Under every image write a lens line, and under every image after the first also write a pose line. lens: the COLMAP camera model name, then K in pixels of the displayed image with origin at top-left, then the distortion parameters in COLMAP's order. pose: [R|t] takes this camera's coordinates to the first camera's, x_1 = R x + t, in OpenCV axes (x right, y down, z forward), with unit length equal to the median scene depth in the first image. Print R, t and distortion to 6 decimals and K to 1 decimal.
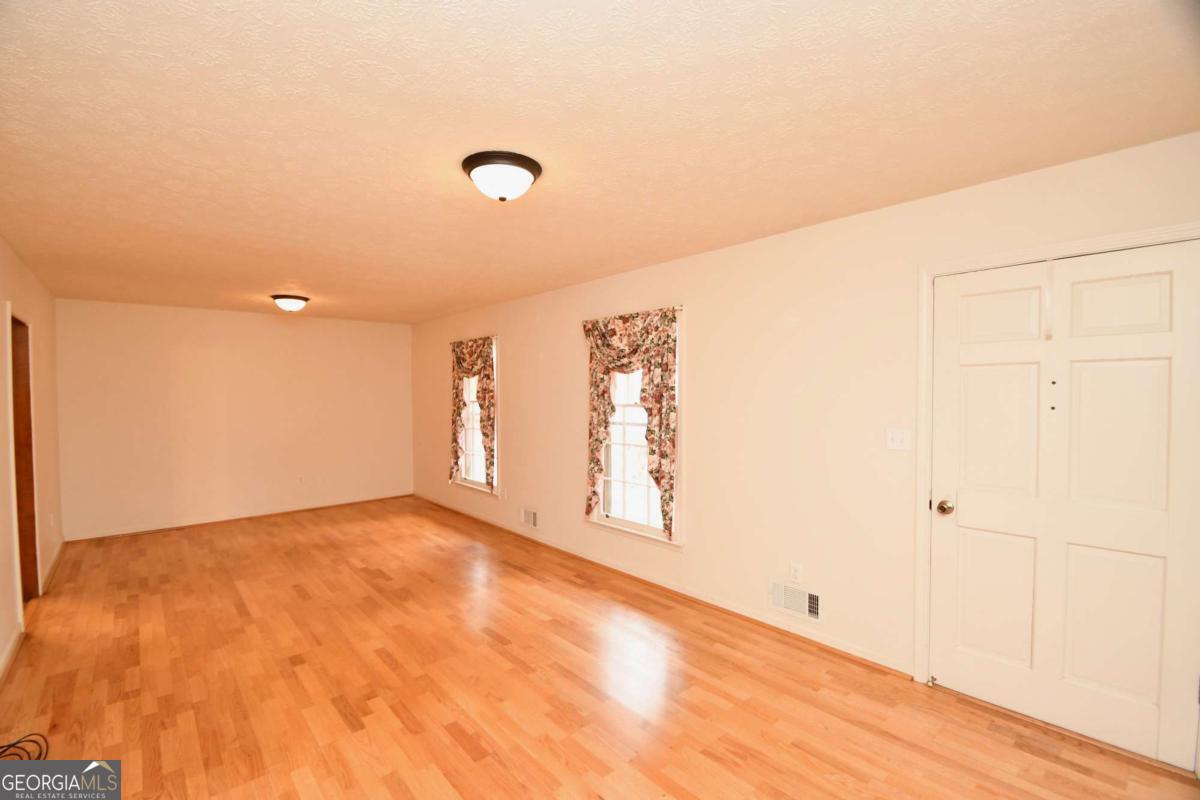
lens RADIAL K [[524.3, 0, 589.2], [0, 524.3, 404.3], [0, 0, 1]] dist [0.014053, -0.017458]
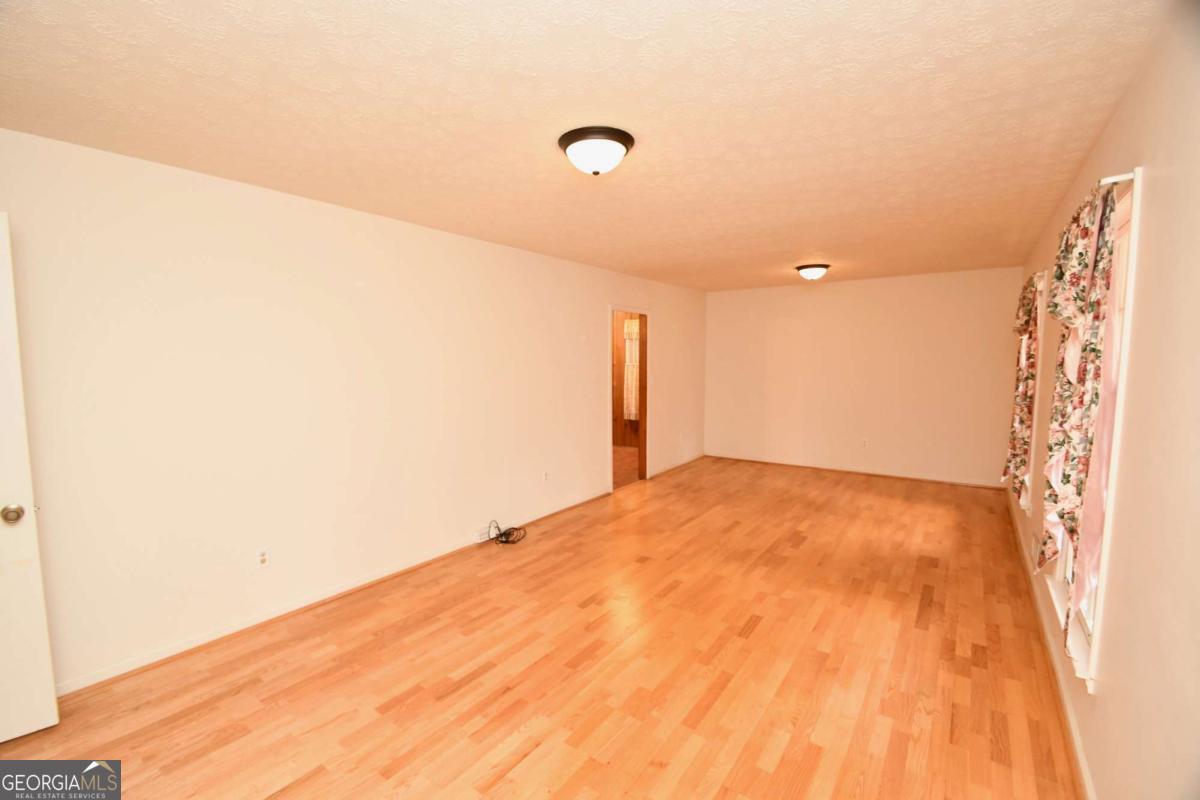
lens RADIAL K [[524.3, 0, 589.2], [0, 524.3, 404.3], [0, 0, 1]] dist [0.014053, -0.017458]
pose [[0.231316, 0.093325, -0.968392, 0.444405], [-0.023623, 0.995634, 0.090307, -0.014474], [0.972592, 0.001987, 0.232511, 0.375789]]
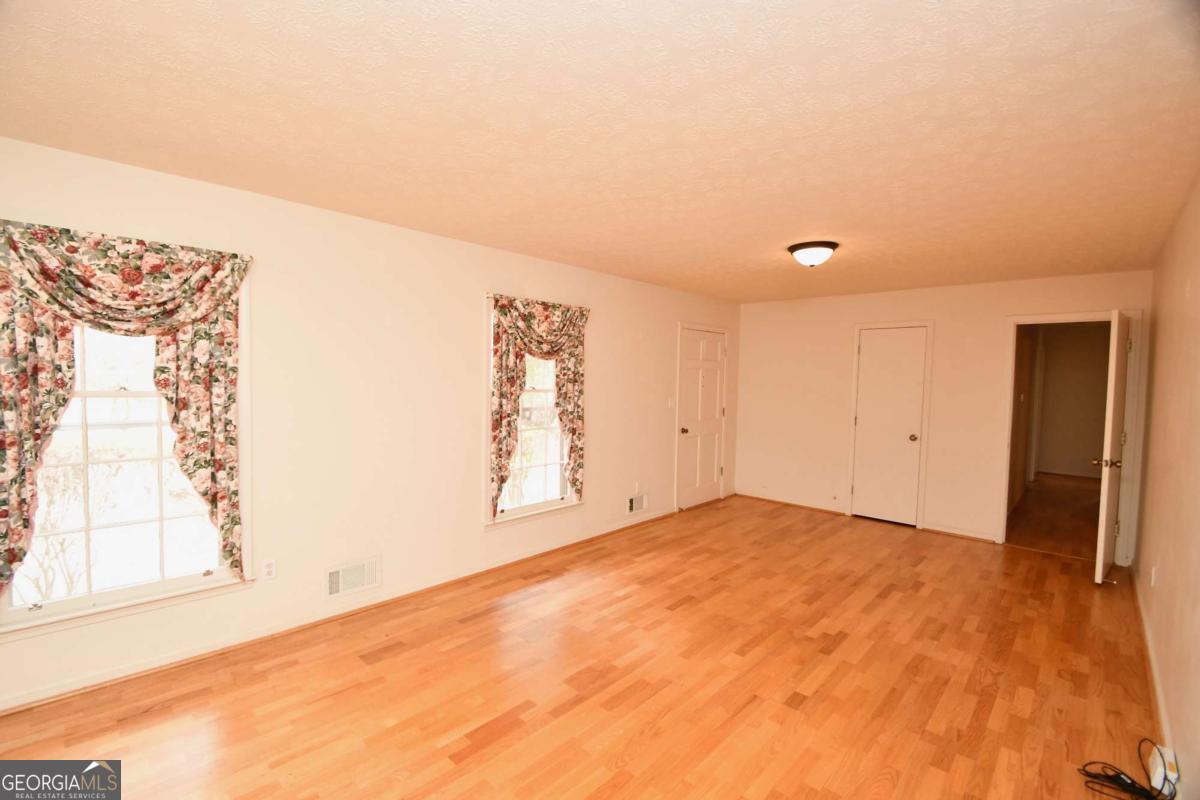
lens RADIAL K [[524.3, 0, 589.2], [0, 524.3, 404.3], [0, 0, 1]] dist [0.014053, -0.017458]
pose [[-0.091167, -0.046843, 0.994733, -0.897663], [0.009071, 0.998813, 0.047866, -0.017881], [-0.995794, 0.013387, -0.090634, 0.938298]]
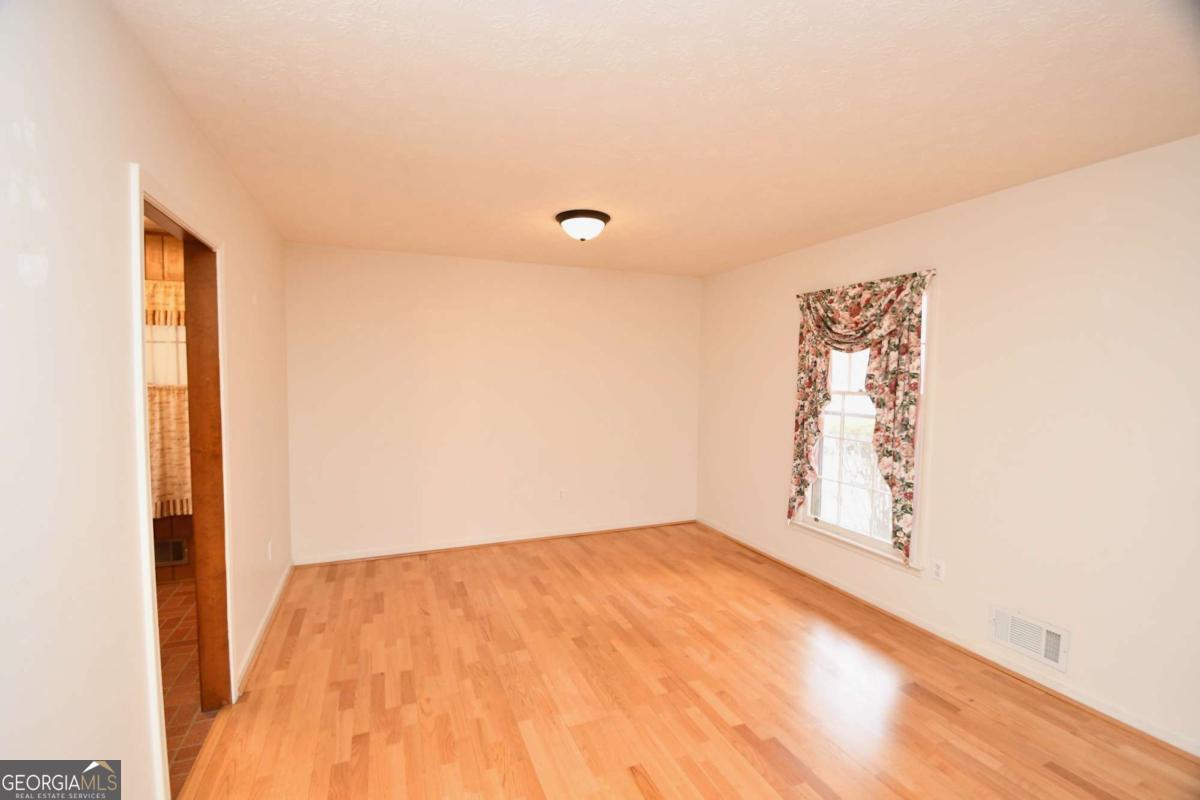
lens RADIAL K [[524.3, 0, 589.2], [0, 524.3, 404.3], [0, 0, 1]] dist [0.014053, -0.017458]
pose [[0.944774, 0.033153, -0.326041, -0.419490], [-0.023613, 0.999171, 0.033174, -0.007697], [0.326870, -0.023644, 0.944773, 0.497498]]
